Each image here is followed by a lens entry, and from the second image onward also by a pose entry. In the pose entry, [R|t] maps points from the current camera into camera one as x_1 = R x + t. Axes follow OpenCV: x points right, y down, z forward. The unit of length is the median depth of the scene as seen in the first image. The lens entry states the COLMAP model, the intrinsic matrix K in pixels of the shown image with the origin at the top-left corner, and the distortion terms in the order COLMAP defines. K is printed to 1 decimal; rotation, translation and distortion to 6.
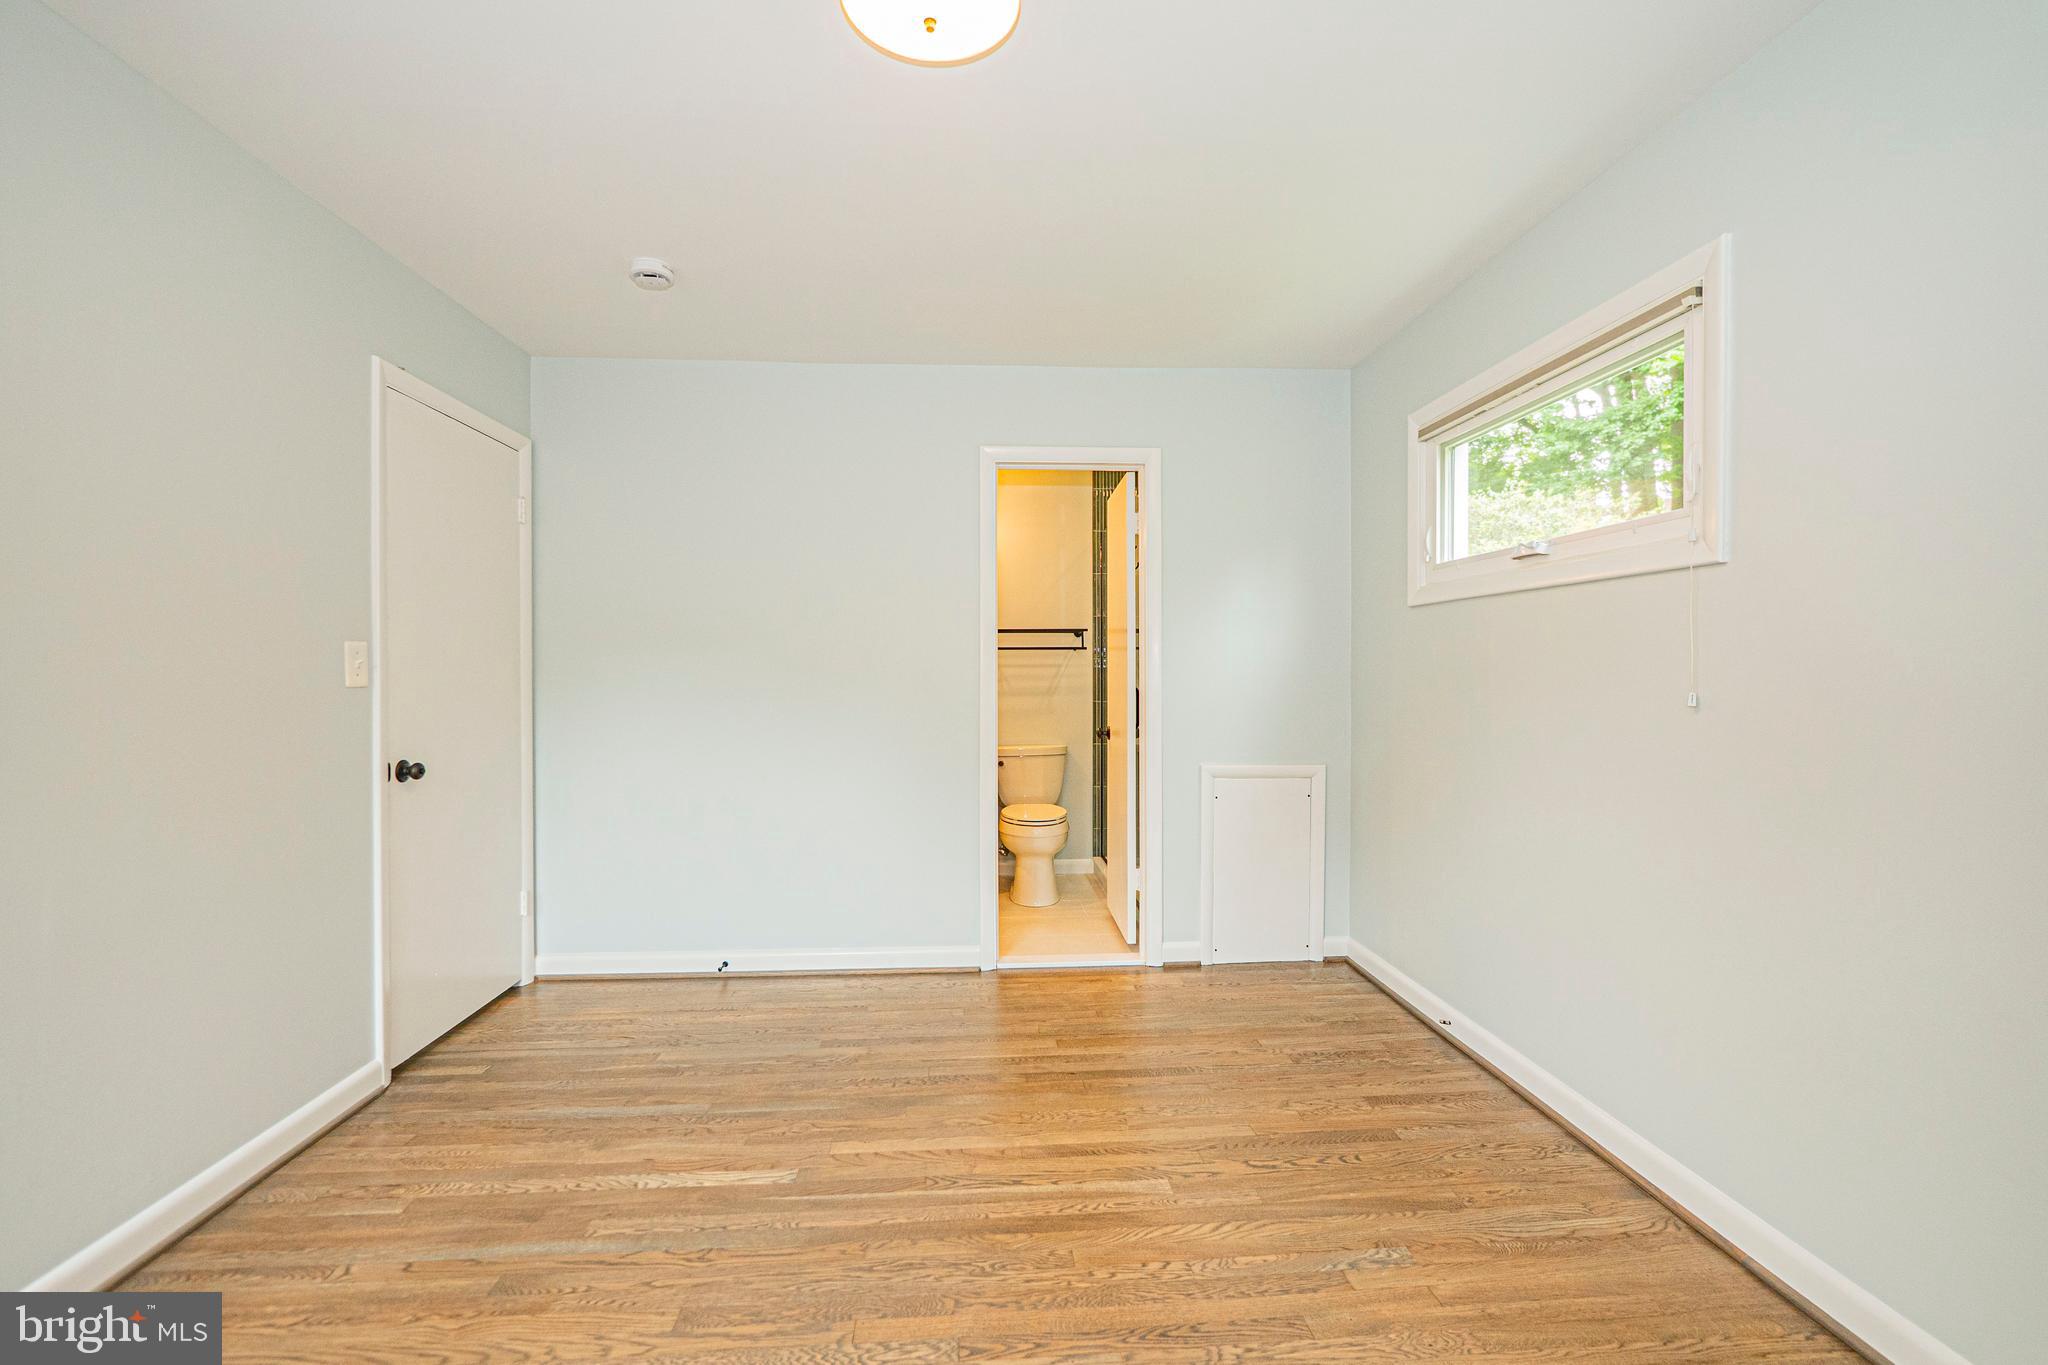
lens RADIAL K [[868.7, 0, 1025.0], [0, 868.7, 677.1], [0, 0, 1]] dist [-0.006515, 0.001164]
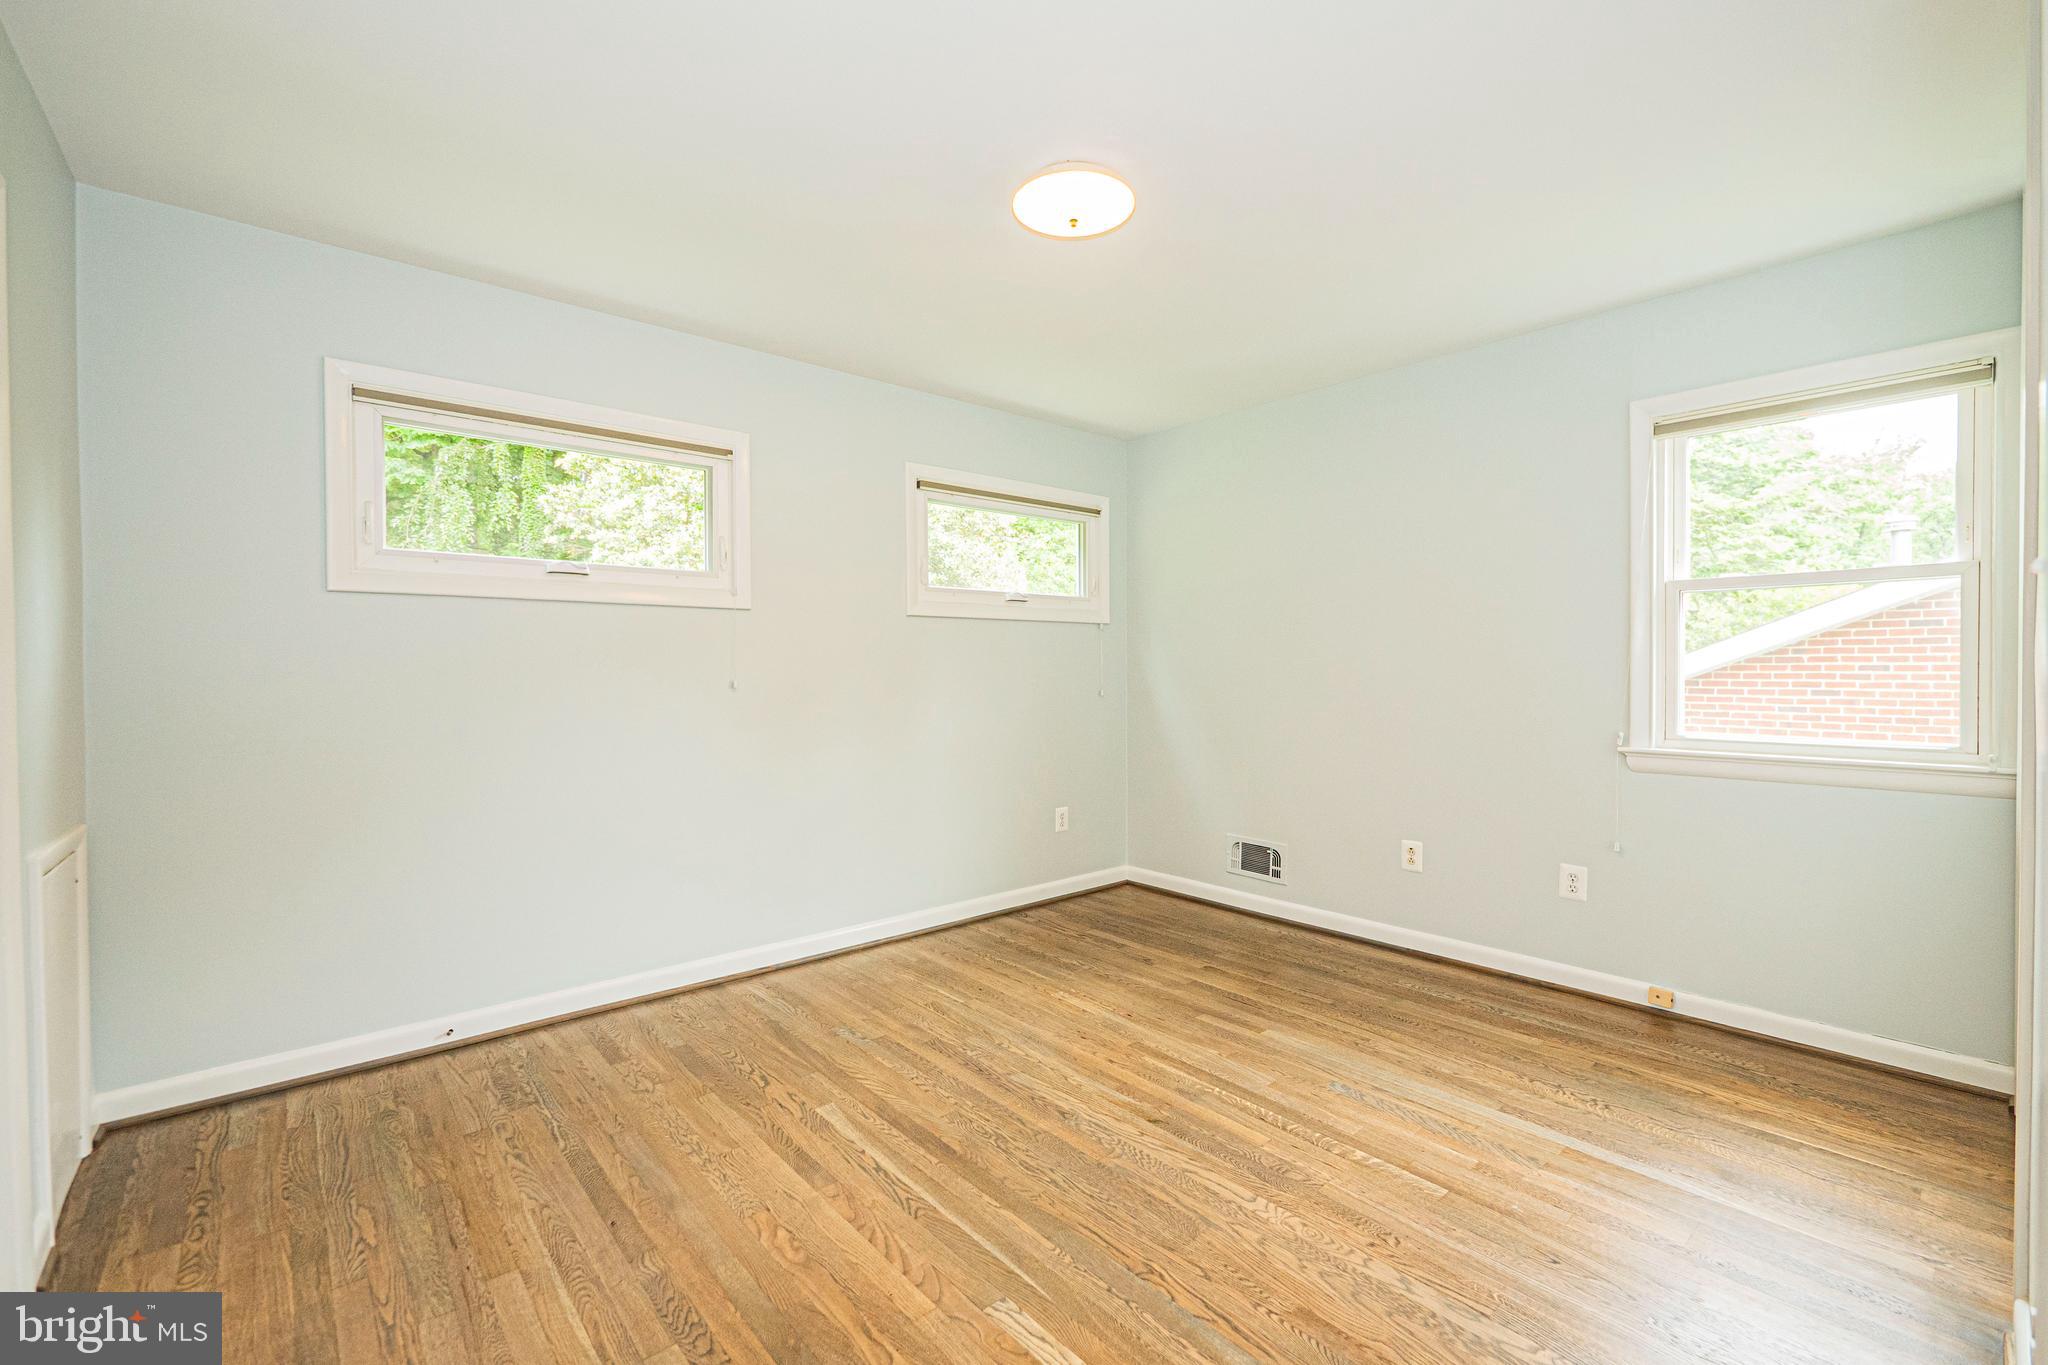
lens RADIAL K [[868.7, 0, 1027.0], [0, 868.7, 677.0], [0, 0, 1]] dist [-0.006515, 0.001164]
pose [[-0.603727, -0.004970, 0.797176, -1.000926], [0.009479, 0.999865, 0.013413, -0.005640], [-0.797135, 0.015654, -0.603598, 1.593054]]
